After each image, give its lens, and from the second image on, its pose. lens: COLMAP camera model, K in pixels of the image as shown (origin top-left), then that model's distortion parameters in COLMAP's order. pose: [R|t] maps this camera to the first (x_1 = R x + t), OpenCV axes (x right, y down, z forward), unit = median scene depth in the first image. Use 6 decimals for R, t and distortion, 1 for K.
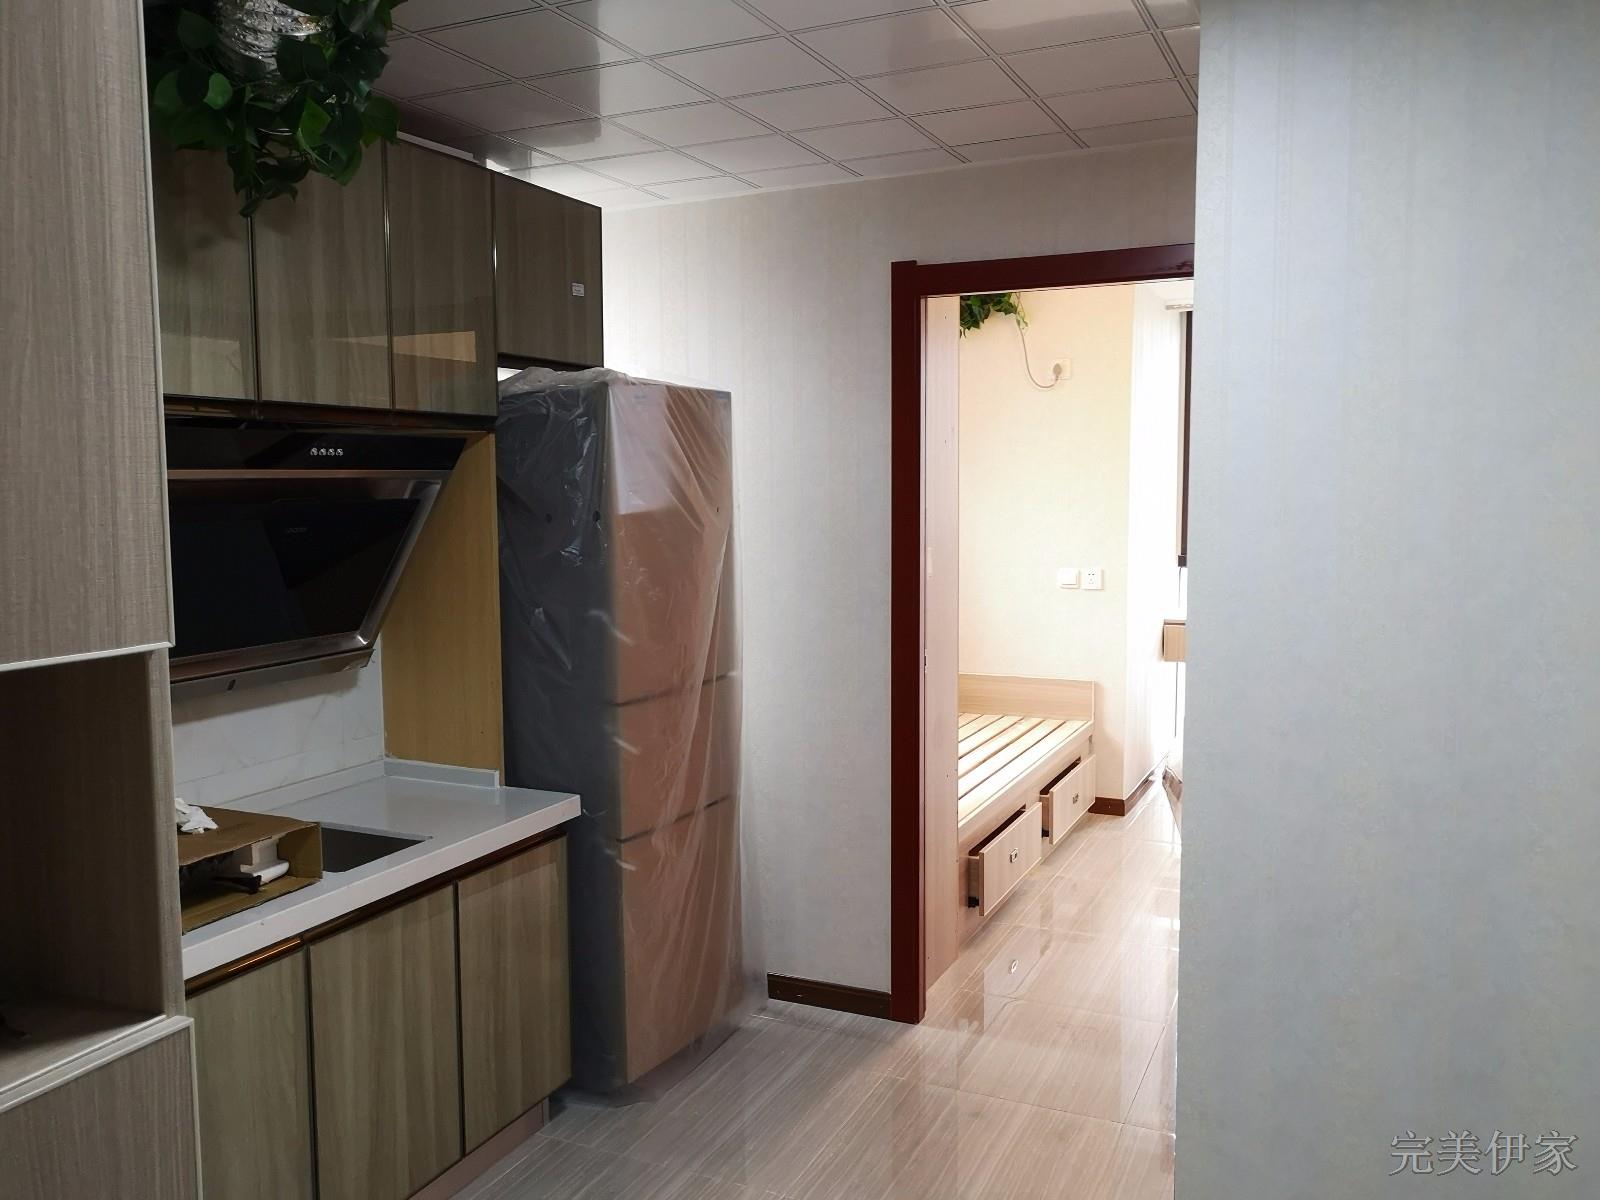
lens RADIAL K [[1274.7, 0, 800.0], [0, 1274.7, 600.0], [0, 0, 1]] dist [0.003054, 0.000565]
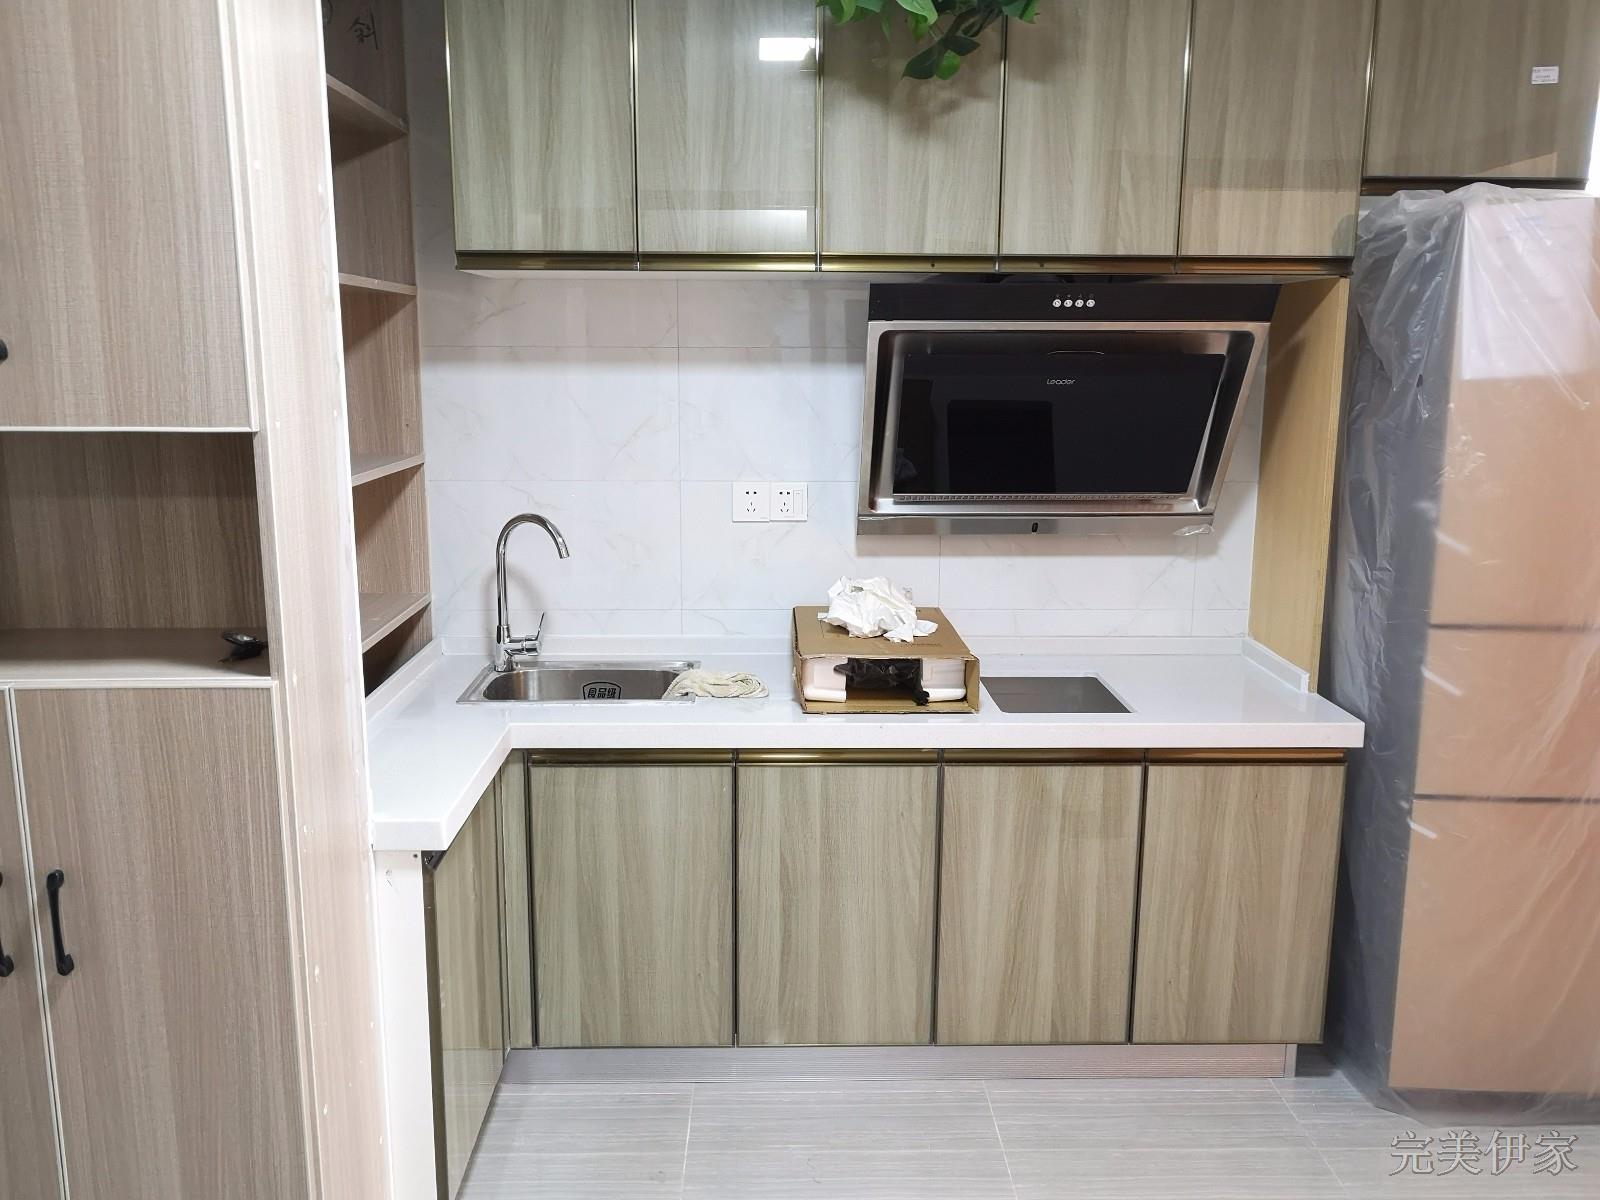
lens RADIAL K [[1289.6, 0, 800.0], [0, 1289.6, 600.0], [0, 0, 1]] dist [0.009902, 0.004713]
pose [[0.450095, 0.179909, -0.874670, 0.449841], [-0.092415, 0.983620, 0.154763, -0.024382], [0.888186, 0.011175, 0.459348, 0.346579]]
